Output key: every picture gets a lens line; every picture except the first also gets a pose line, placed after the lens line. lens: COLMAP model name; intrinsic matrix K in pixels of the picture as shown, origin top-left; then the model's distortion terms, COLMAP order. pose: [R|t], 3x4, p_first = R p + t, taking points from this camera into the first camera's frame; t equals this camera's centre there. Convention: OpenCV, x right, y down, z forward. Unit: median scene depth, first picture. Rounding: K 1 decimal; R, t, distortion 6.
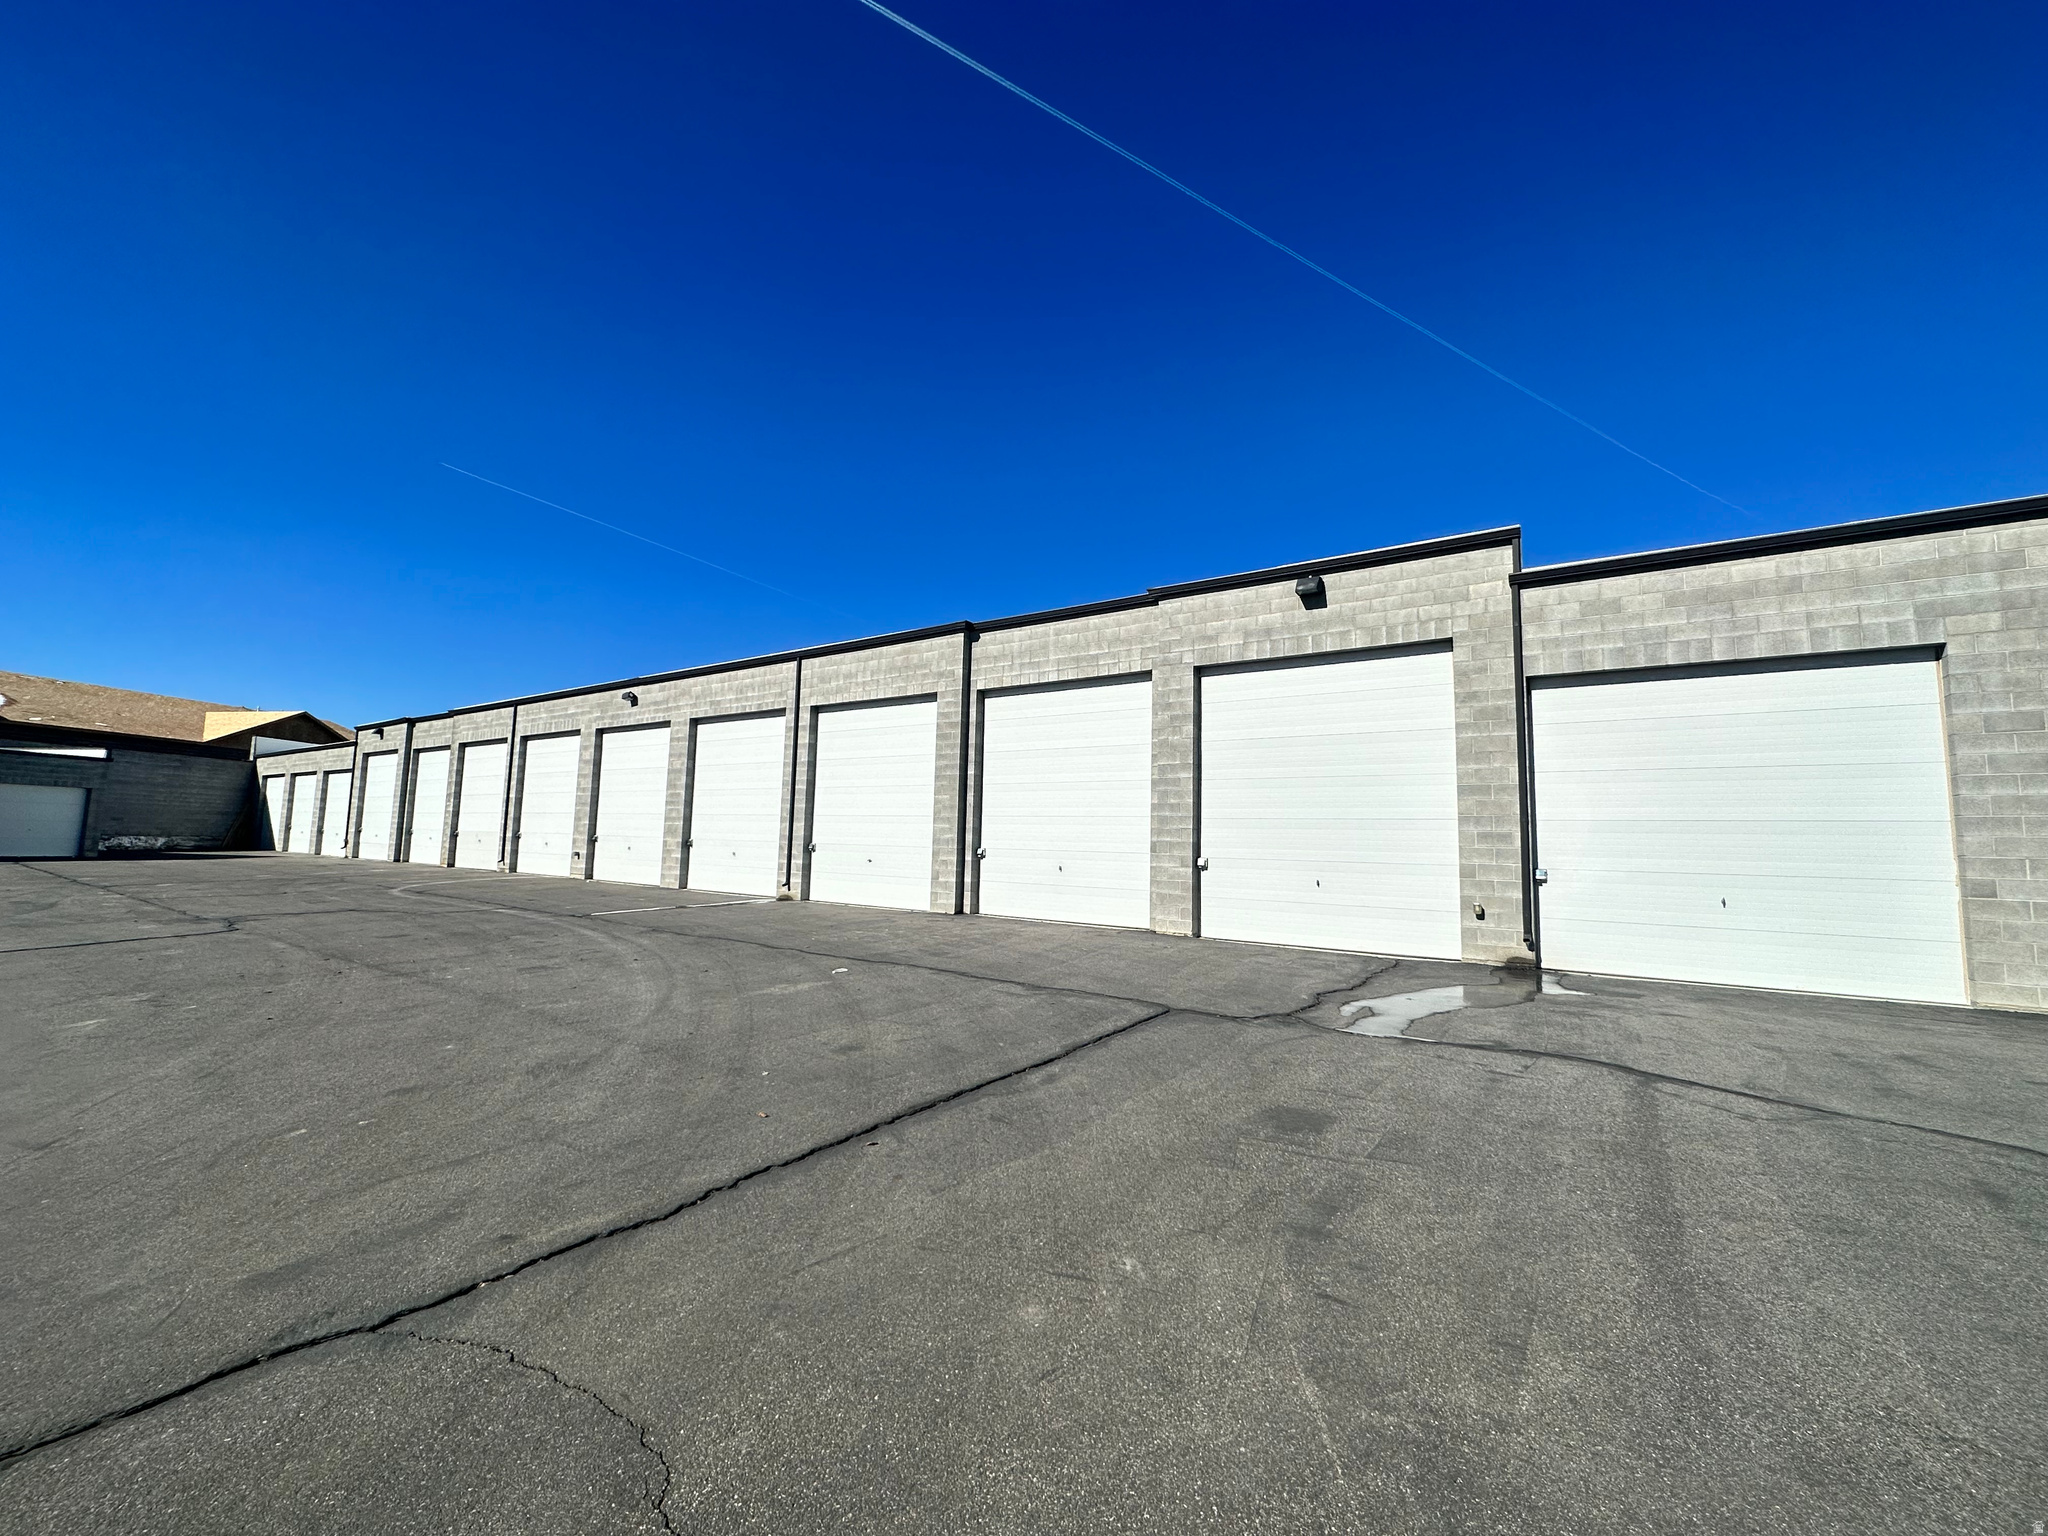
lens RADIAL K [[813.8, 0, 1024.4], [0, 813.8, 760.0], [0, 0, 1]] dist [-0.000241, -0.000342]
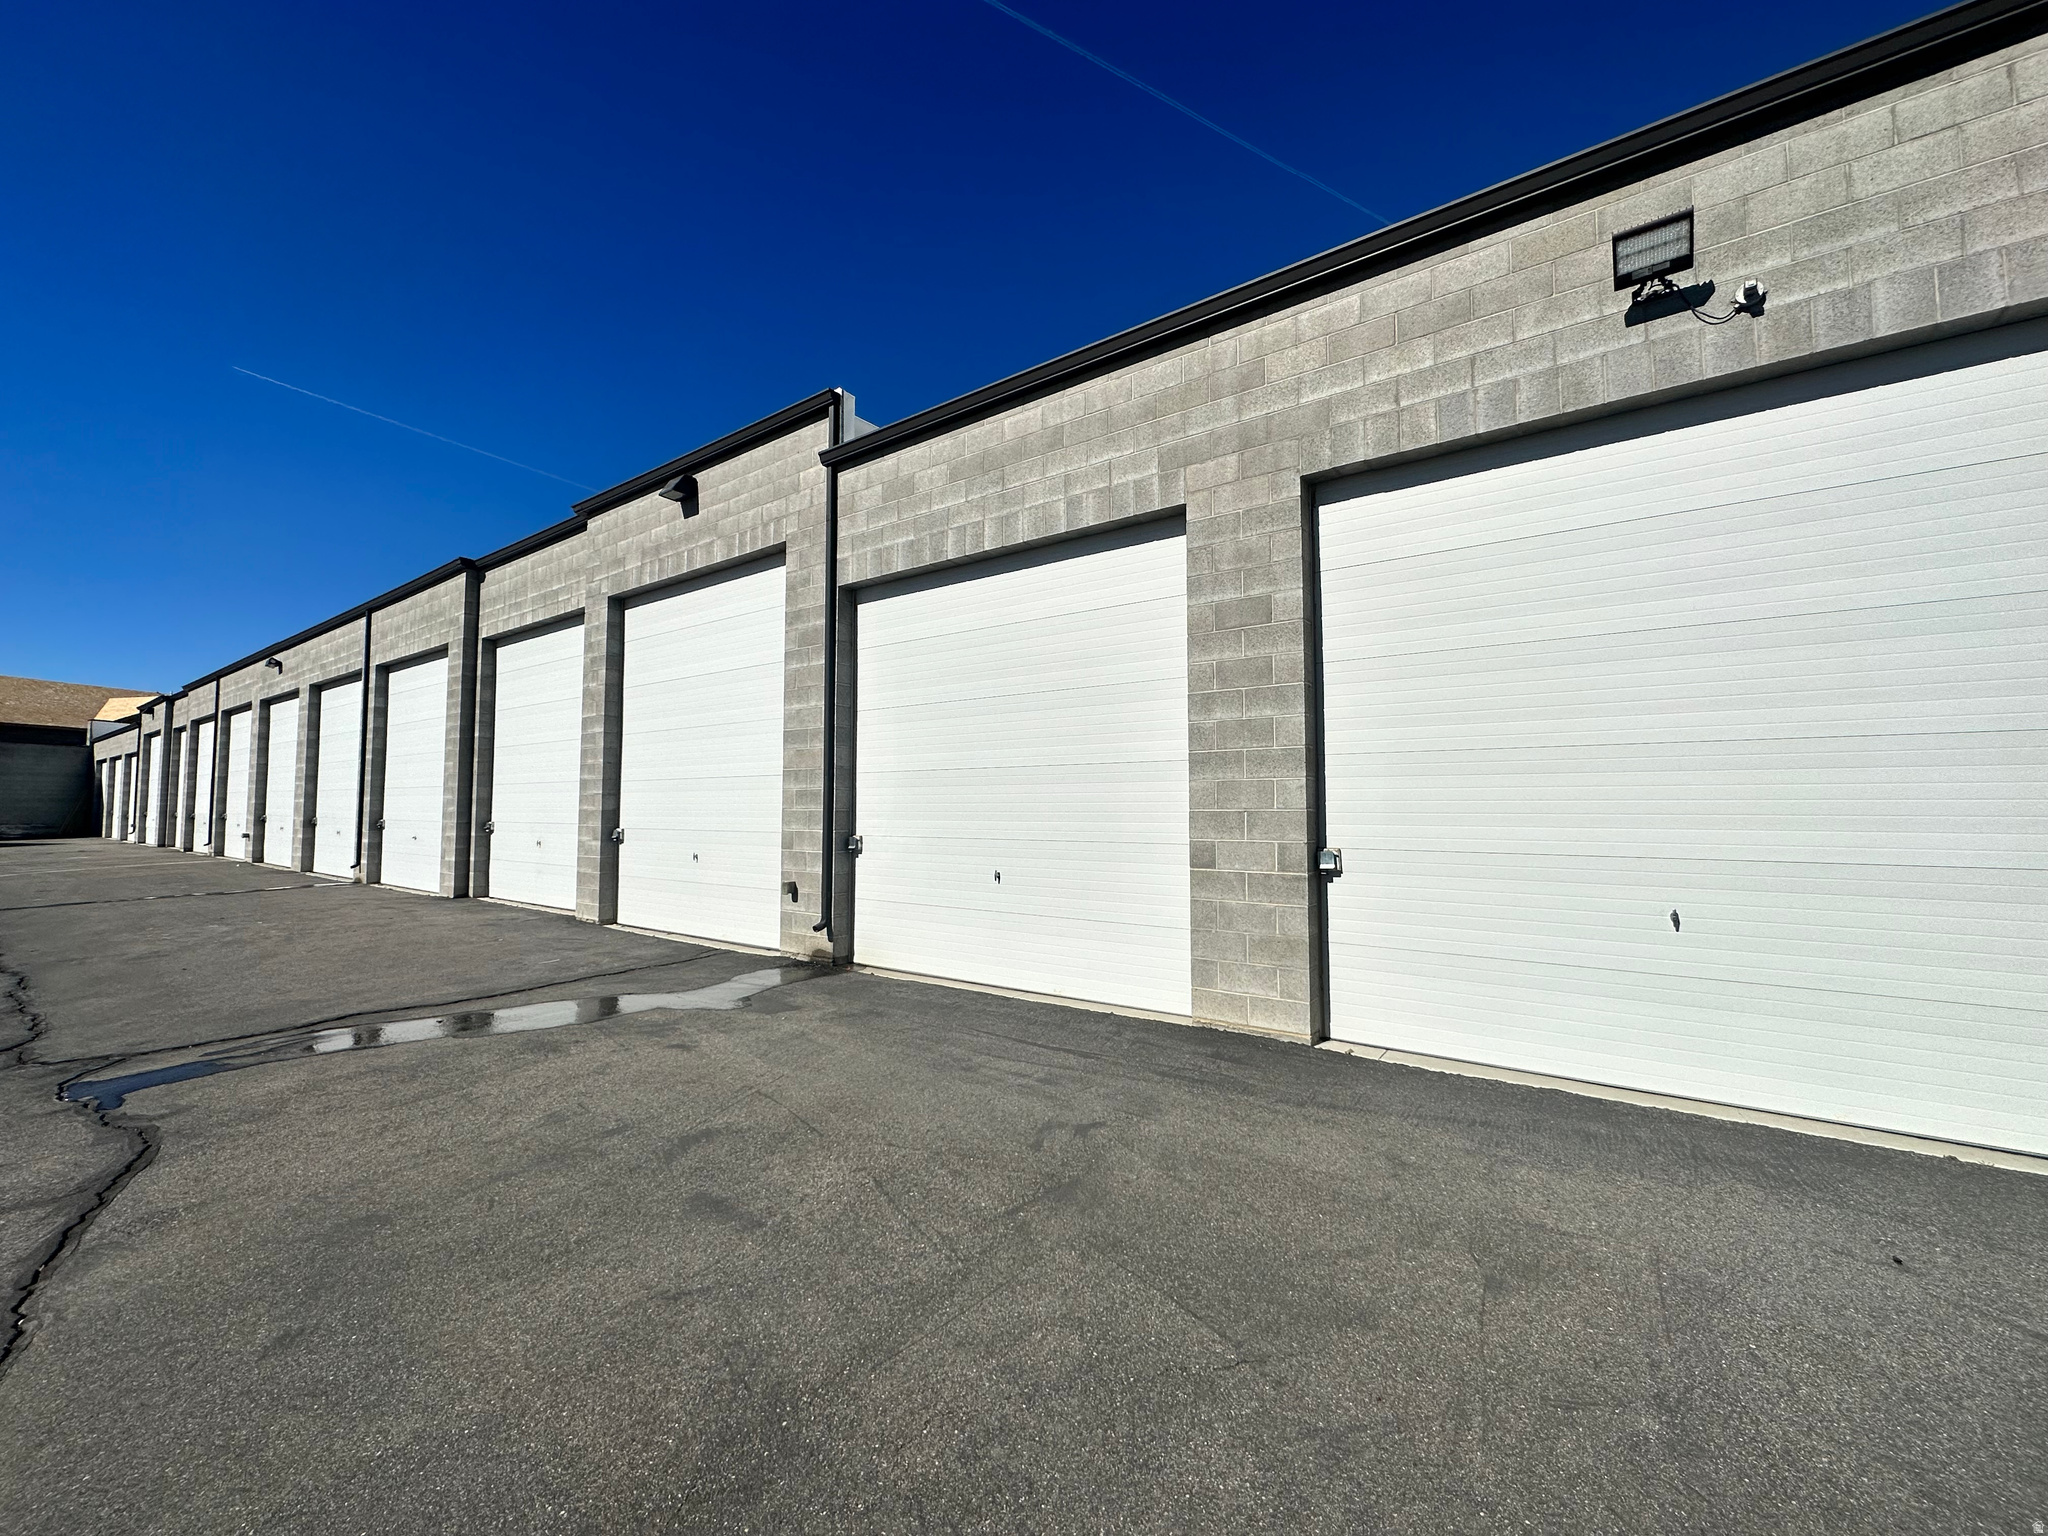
lens RADIAL K [[813.8, 0, 1024.4], [0, 813.8, 760.0], [0, 0, 1]] dist [-0.000241, -0.000342]
pose [[0.999040, -0.026864, -0.034590, 0.806028], [0.028313, 0.998711, 0.042125, 0.032974], [0.033413, -0.043063, 0.998513, 0.230436]]
